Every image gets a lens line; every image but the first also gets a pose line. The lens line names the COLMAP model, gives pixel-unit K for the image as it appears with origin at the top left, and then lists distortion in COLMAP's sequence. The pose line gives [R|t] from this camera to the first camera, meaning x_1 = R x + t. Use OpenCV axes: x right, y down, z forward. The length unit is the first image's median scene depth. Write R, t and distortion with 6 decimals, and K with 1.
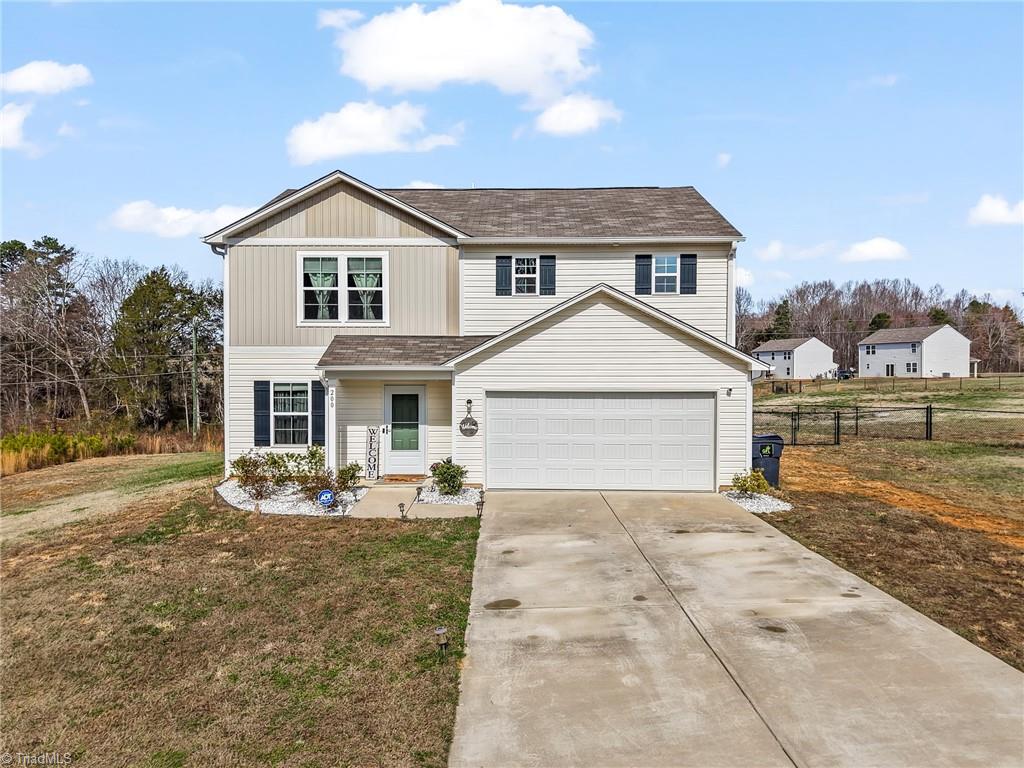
lens RADIAL K [[686.8, 0, 506.2], [0, 686.8, 389.2], [0, 0, 1]] dist [0.041667, -0.052196]
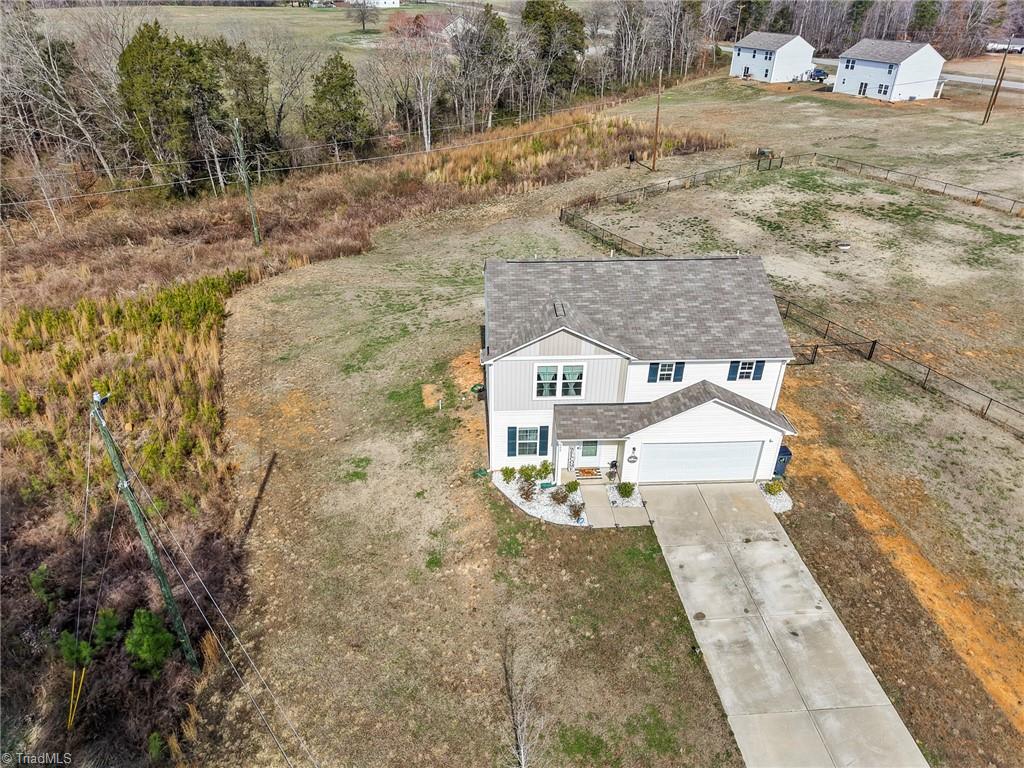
lens RADIAL K [[686.8, 0, 503.0], [0, 686.8, 379.3], [0, 0, 1]] dist [0.041667, -0.052196]
pose [[0.996700, -0.033592, 0.073893, -0.507844], [-0.006226, 0.876023, 0.482229, -0.981481], [-0.080931, -0.481097, 0.872923, -0.486492]]
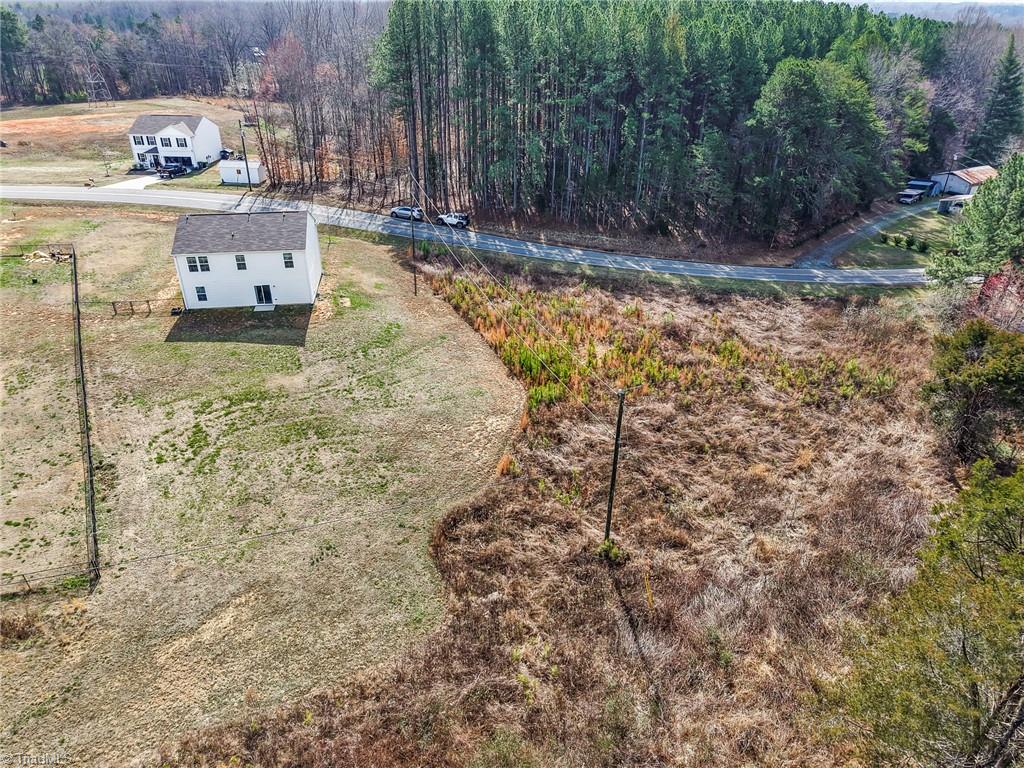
lens RADIAL K [[686.8, 0, 501.7], [0, 686.8, 364.6], [0, 0, 1]] dist [0.041667, -0.052196]
pose [[-0.985984, 0.078980, -0.146959, -0.883882], [-0.002524, 0.873688, 0.486480, -1.617331], [0.166819, 0.480033, -0.861243, 5.610578]]
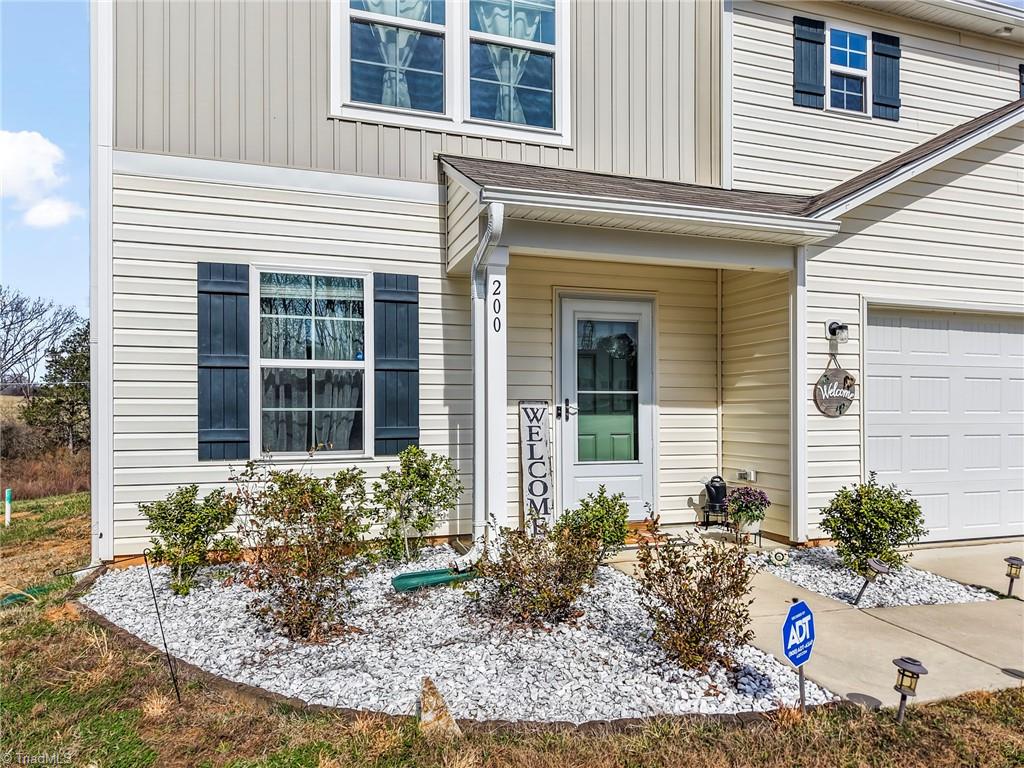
lens RADIAL K [[686.8, 0, 504.4], [0, 686.8, 419.8], [0, 0, 1]] dist [0.041667, -0.052196]
pose [[0.940724, -0.006057, 0.339118, -0.342766], [0.006045, 0.999981, 0.001093, 0.064224], [-0.339118, 0.001021, 0.940743, 0.643947]]
